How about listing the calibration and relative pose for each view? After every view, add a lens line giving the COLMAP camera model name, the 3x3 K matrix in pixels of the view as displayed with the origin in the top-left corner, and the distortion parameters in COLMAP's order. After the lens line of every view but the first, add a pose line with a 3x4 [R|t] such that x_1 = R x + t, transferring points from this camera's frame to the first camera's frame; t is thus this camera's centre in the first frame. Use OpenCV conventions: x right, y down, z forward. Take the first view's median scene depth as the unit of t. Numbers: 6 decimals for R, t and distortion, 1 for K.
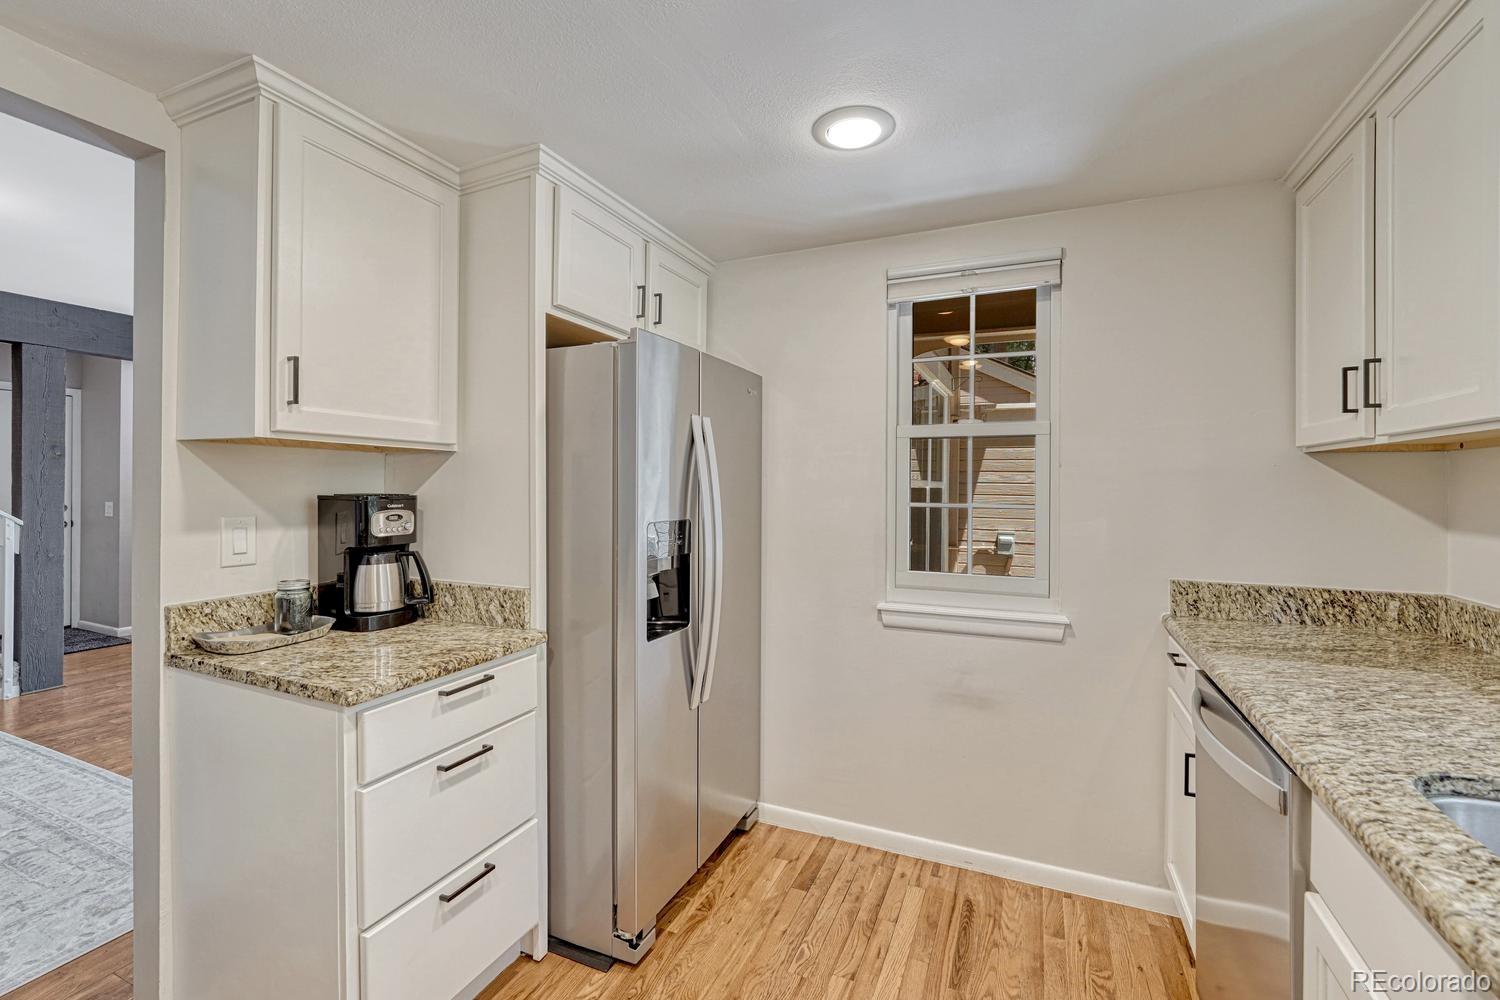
lens RADIAL K [[641.1, 0, 753.2], [0, 641.1, 487.6], [0, 0, 1]] dist [-0.009511, 0.000402]
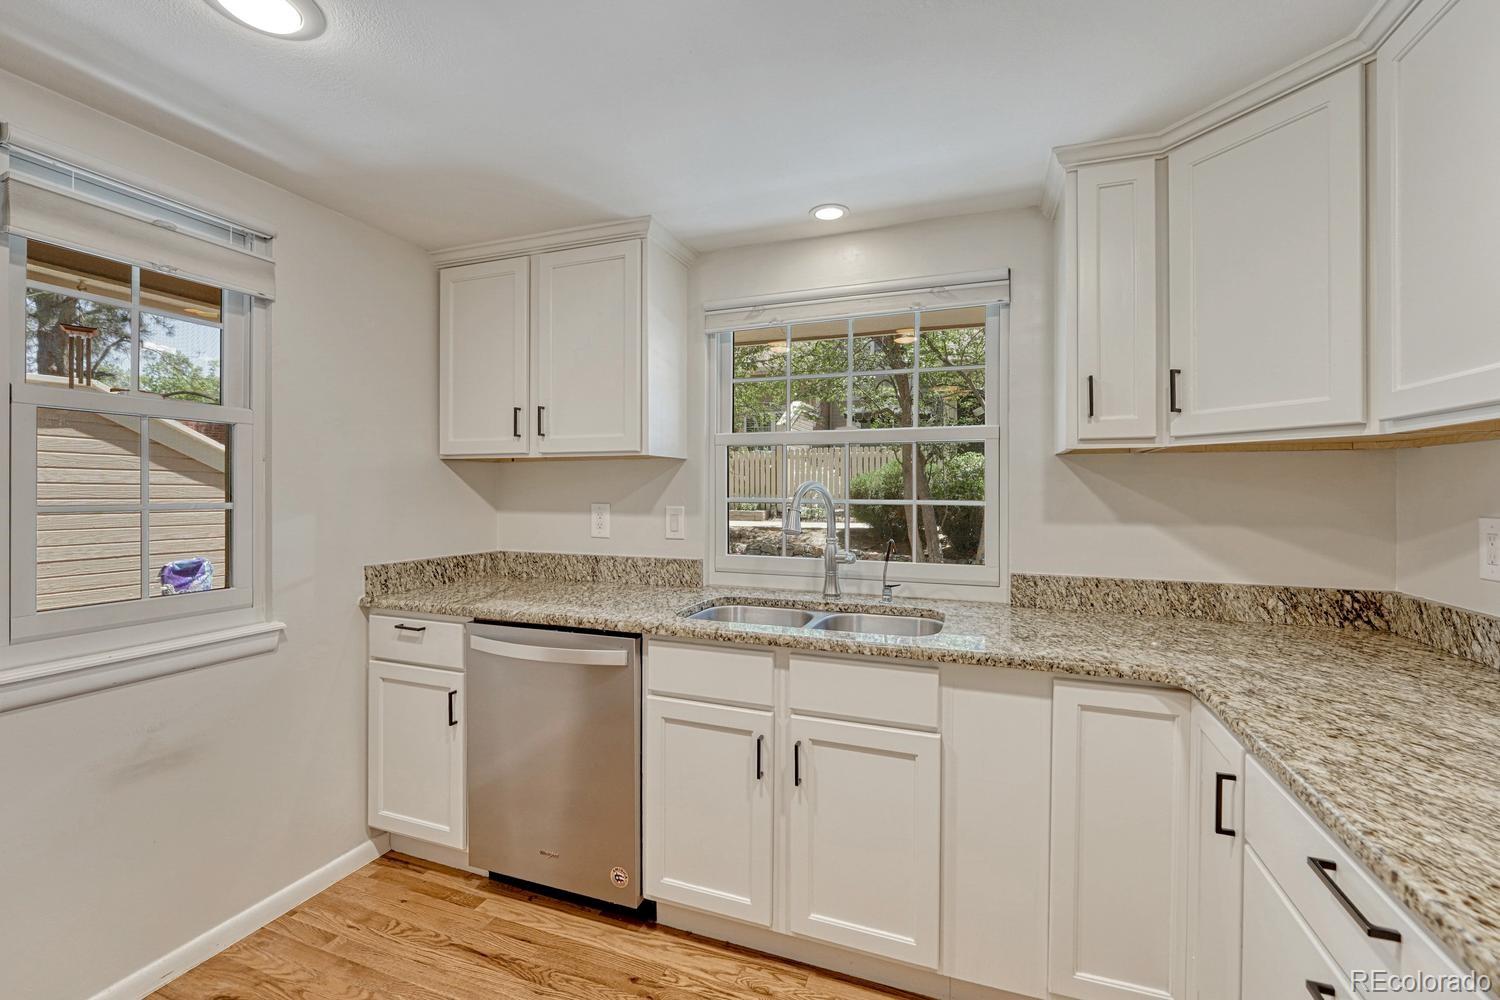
lens RADIAL K [[635.8, 0, 749.9], [0, 635.8, 483.6], [0, 0, 1]] dist [-0.013497, 0.000634]
pose [[-0.053818, 0.005293, 0.998537, -0.553978], [0.002011, 0.999984, -0.005192, 0.006465], [-0.998549, 0.001729, -0.053828, 0.422186]]
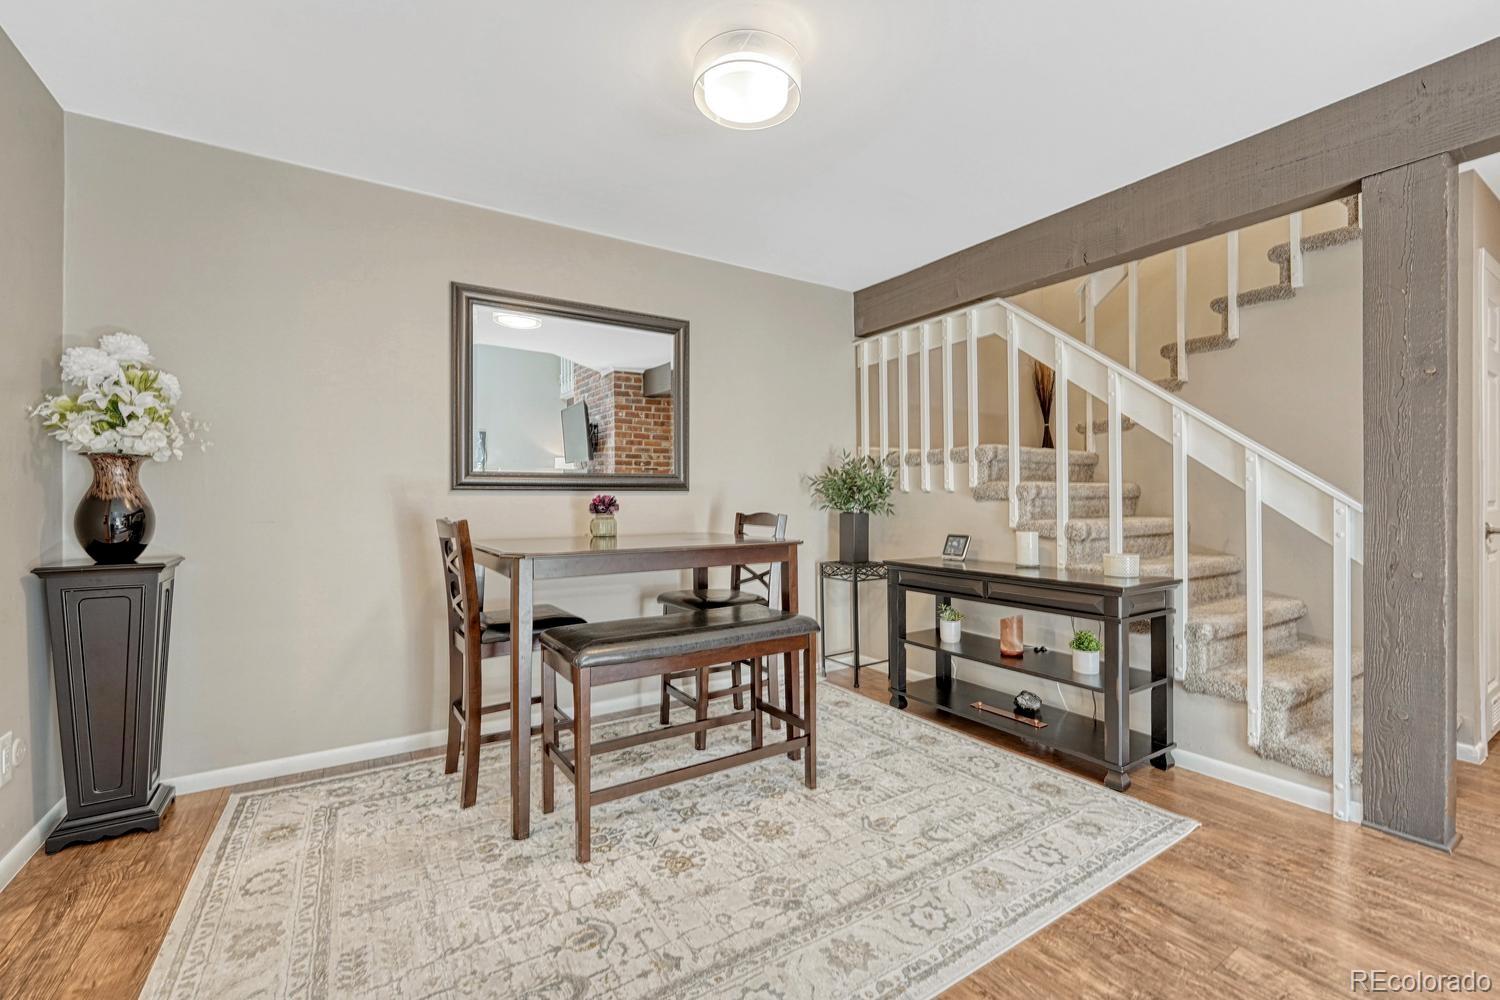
lens RADIAL K [[631.4, 0, 750.8], [0, 631.4, 493.5], [0, 0, 1]] dist [-0.010817, 0.000224]
pose [[-0.550613, -0.006378, -0.834736, -0.890420], [-0.002254, 0.999979, -0.006154, 0.102867], [0.834757, -0.001507, -0.550616, 1.840502]]
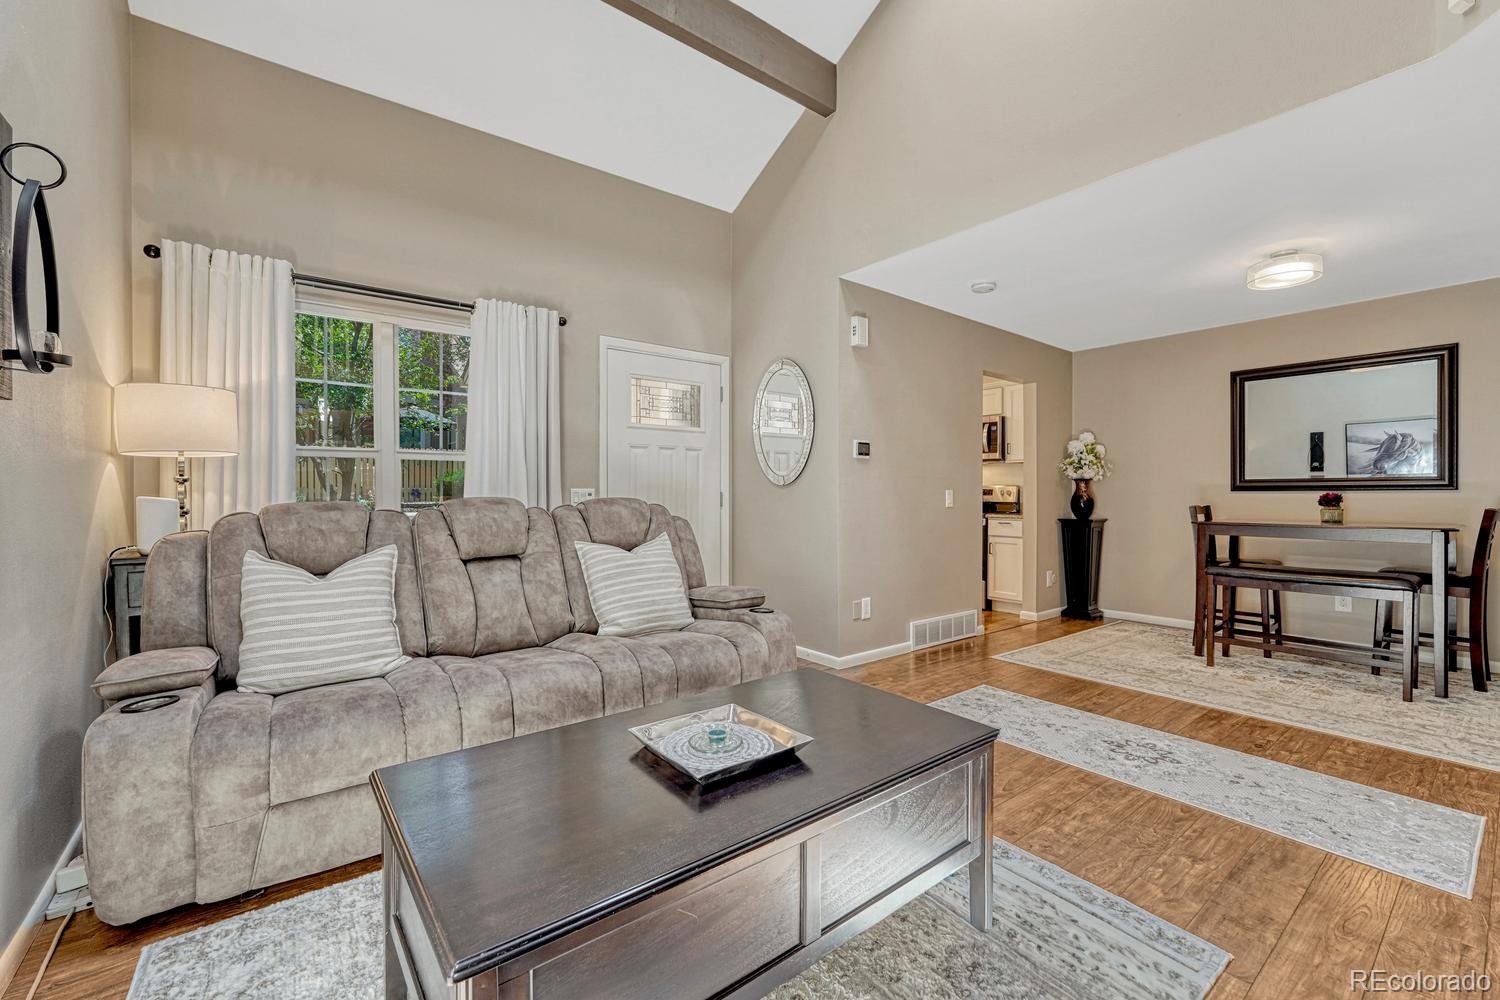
lens RADIAL K [[618.6, 0, 753.4], [0, 618.6, 499.7], [0, 0, 1]] dist [-0.009481, 0.001012]
pose [[-0.882152, -0.005160, 0.470936, -1.212647], [-0.000323, 0.999946, 0.010352, 0.099148], [-0.470965, 0.008980, -0.882106, 3.722381]]
